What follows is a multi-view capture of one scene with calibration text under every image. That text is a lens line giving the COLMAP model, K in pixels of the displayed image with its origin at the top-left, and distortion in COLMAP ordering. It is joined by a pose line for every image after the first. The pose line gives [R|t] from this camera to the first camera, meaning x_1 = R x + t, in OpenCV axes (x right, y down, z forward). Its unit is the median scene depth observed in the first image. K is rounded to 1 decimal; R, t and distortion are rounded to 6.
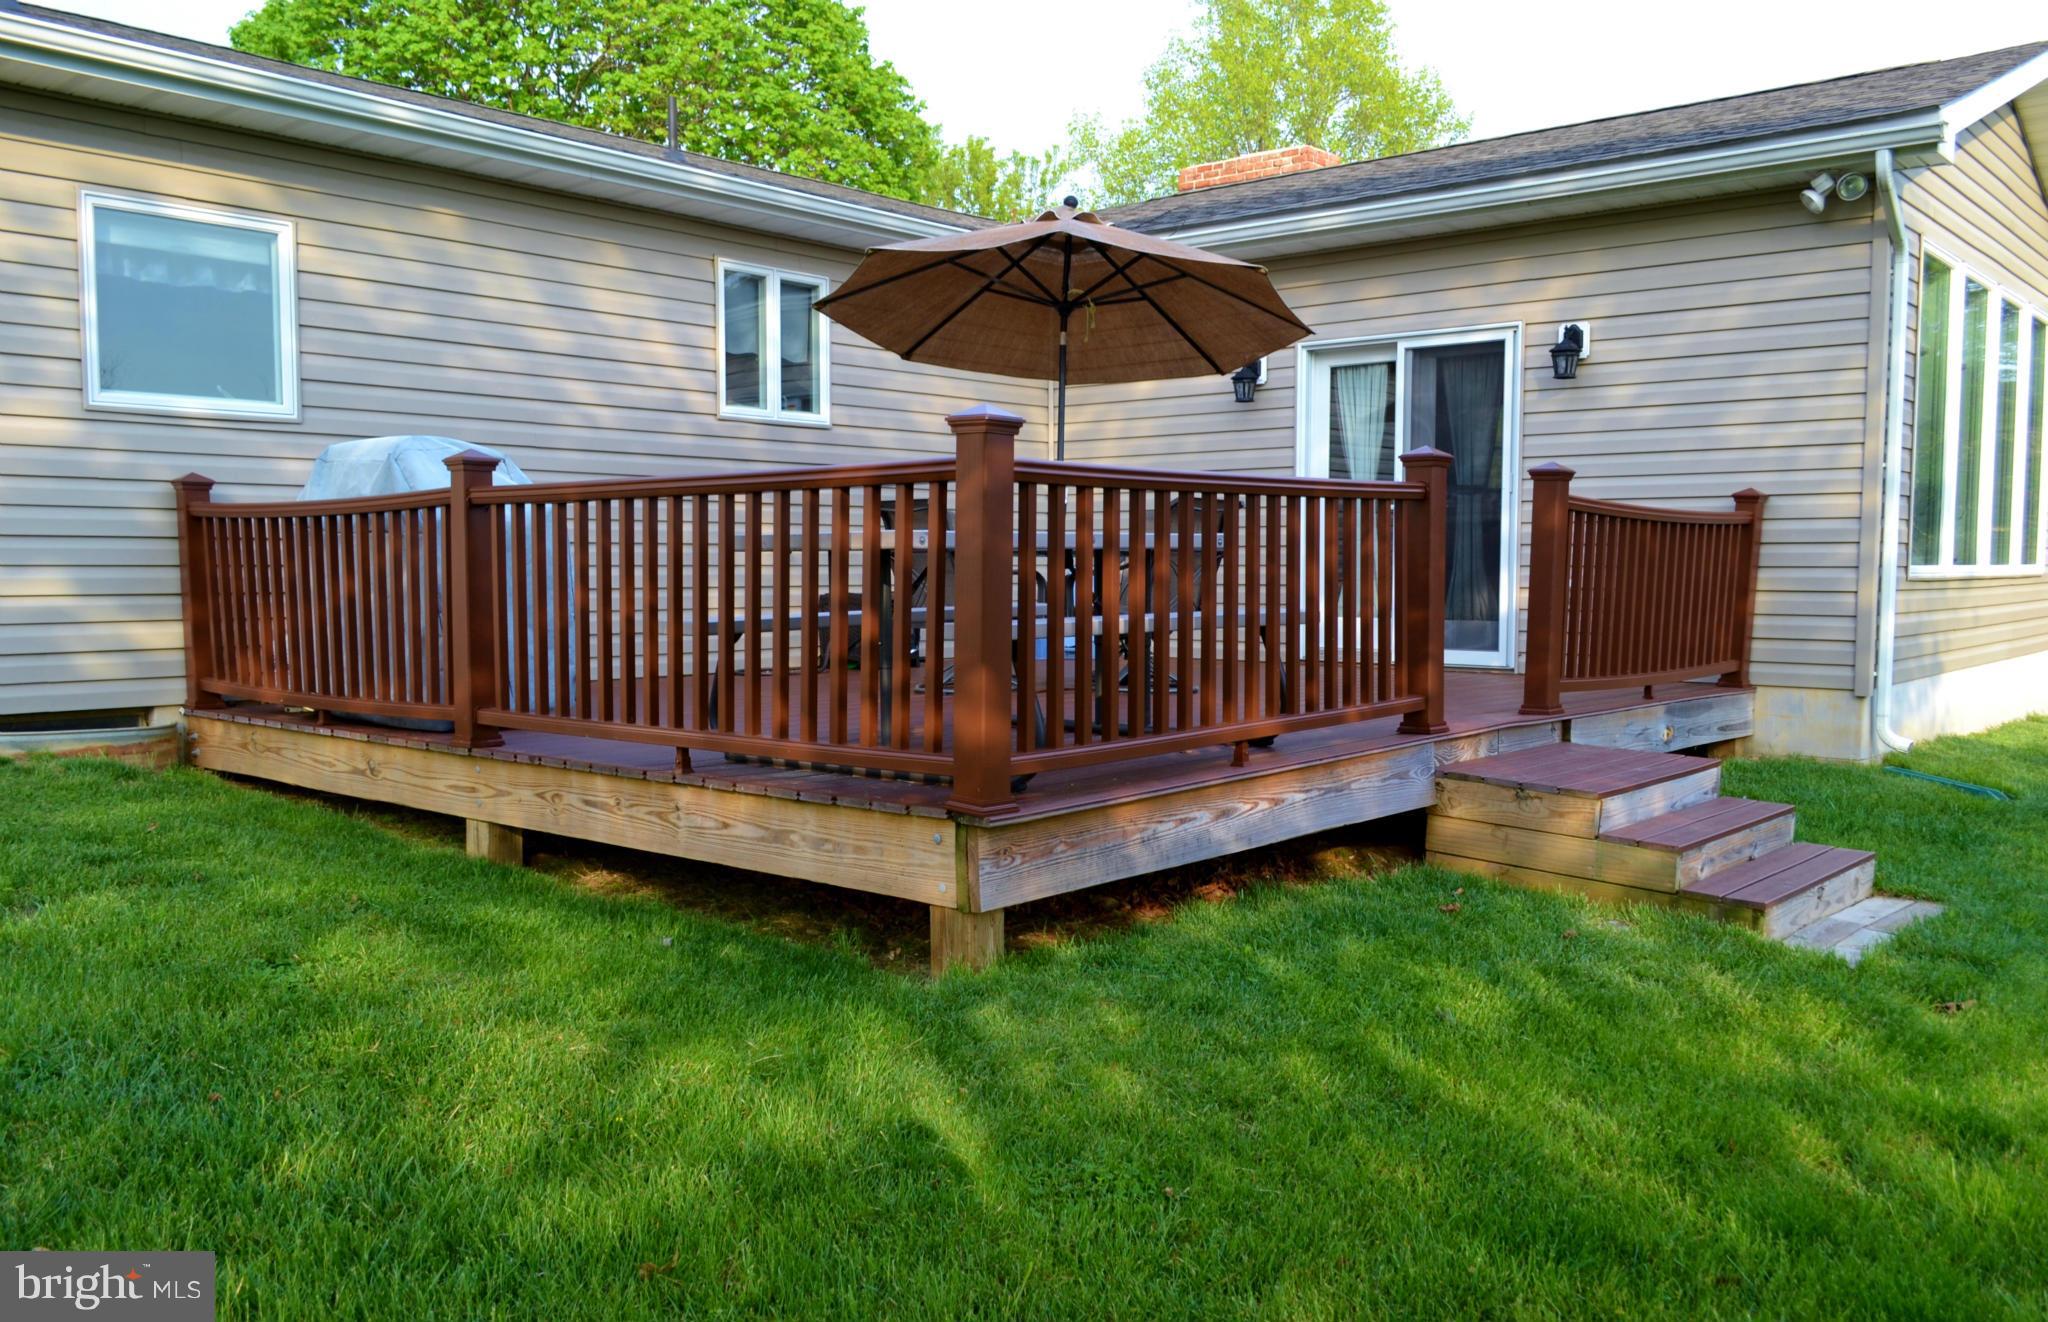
lens RADIAL K [[1631.8, 0, 1035.4], [0, 1631.8, 667.9], [0, 0, 1]] dist [-0.015887, -0.000683]
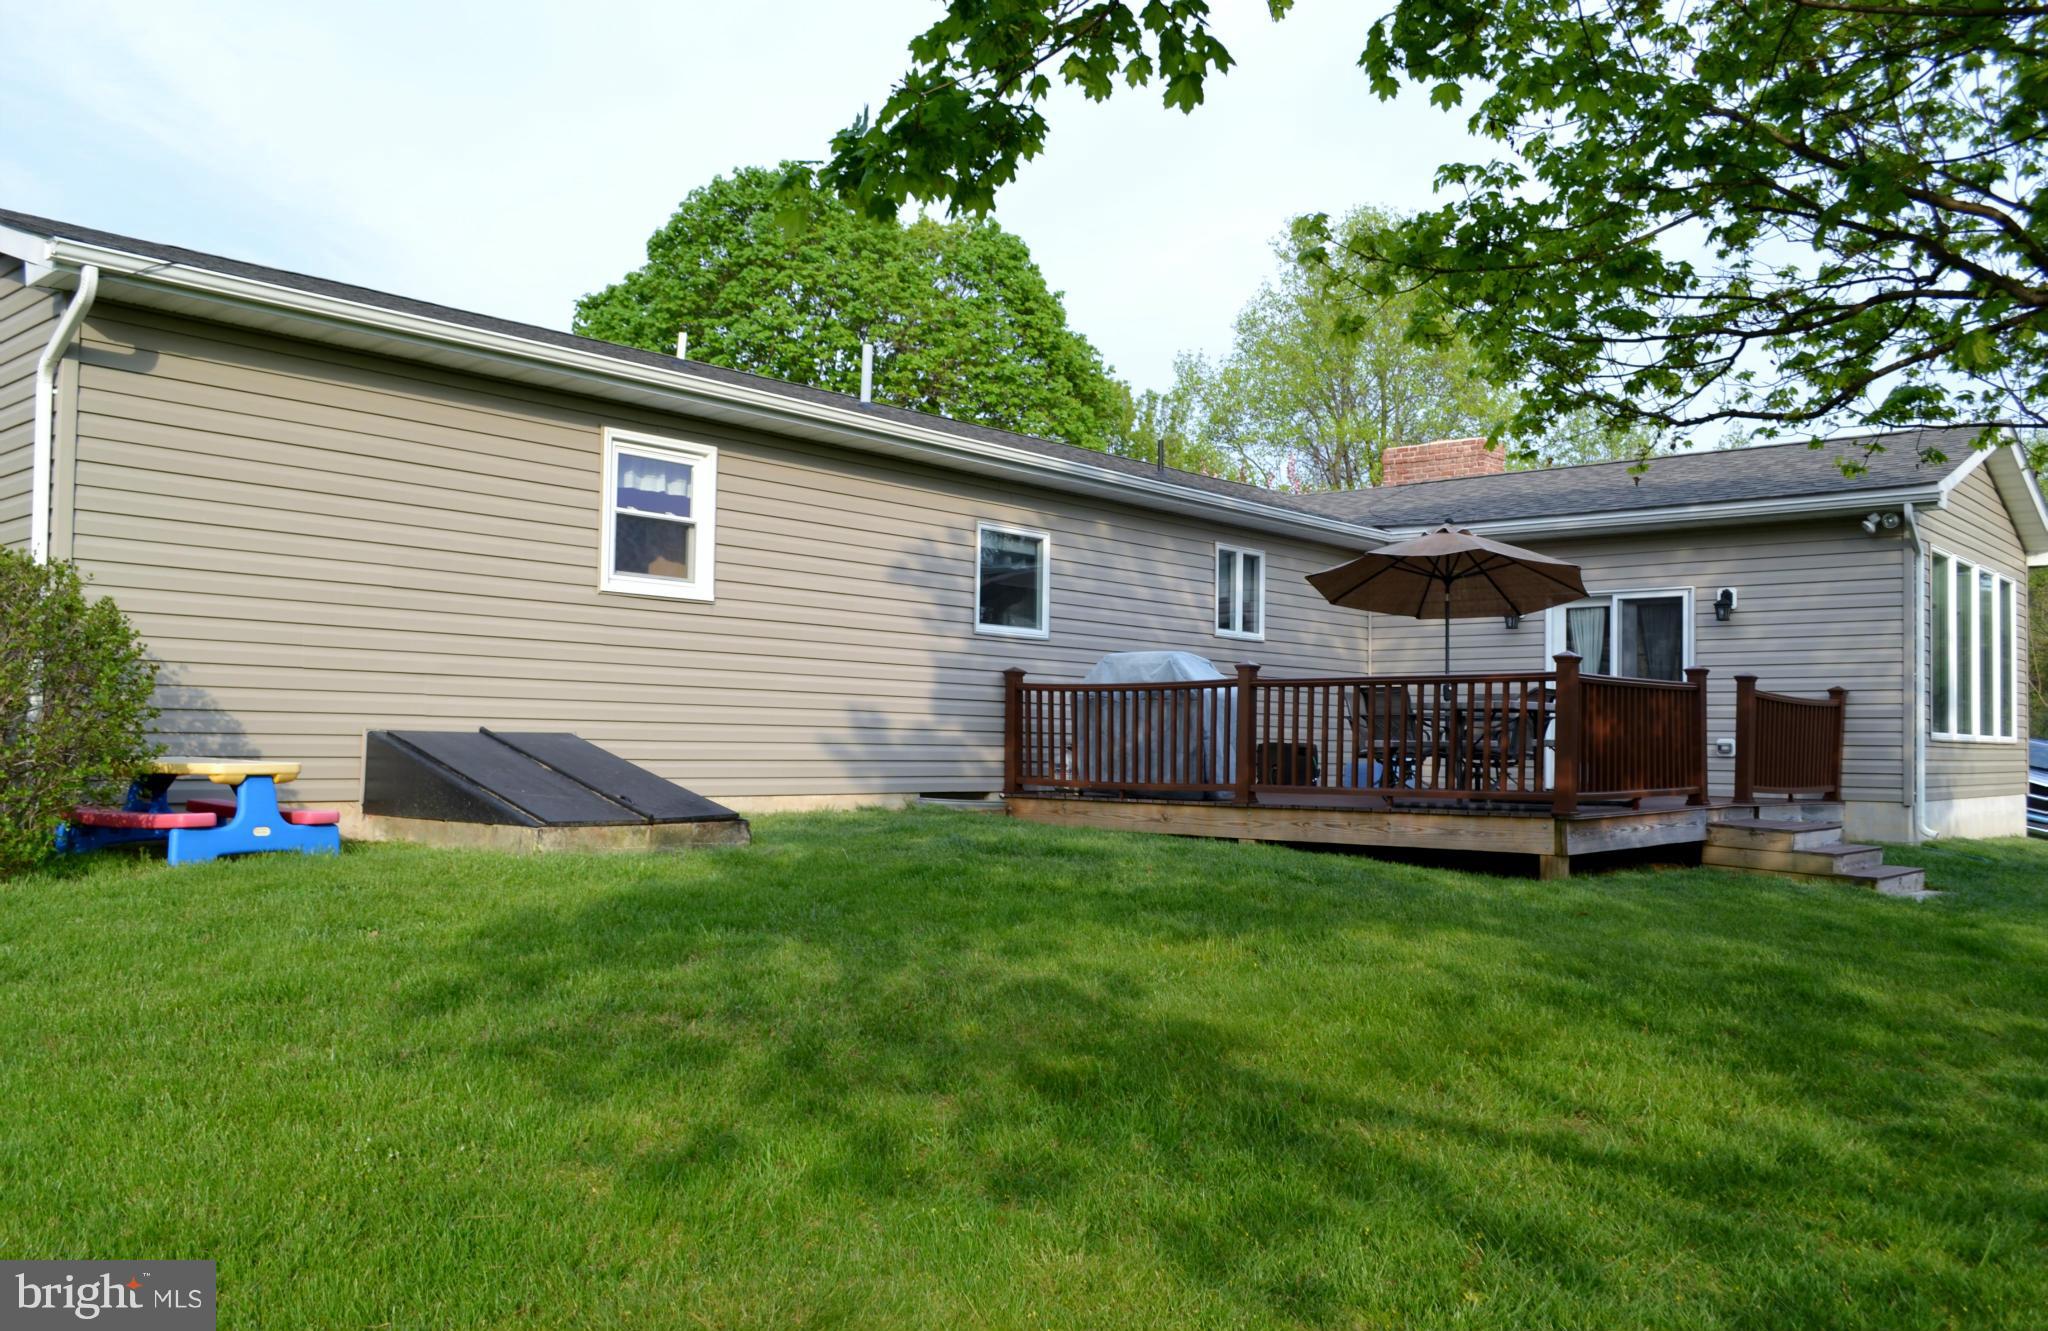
lens RADIAL K [[1631.8, 0, 1012.0], [0, 1631.8, 668.2], [0, 0, 1]] dist [-0.015887, -0.000683]
pose [[0.999790, 0.013705, -0.015259, -0.423456], [-0.015321, 0.993661, -0.111370, 0.078333], [0.013636, 0.111580, 0.993662, -0.752593]]
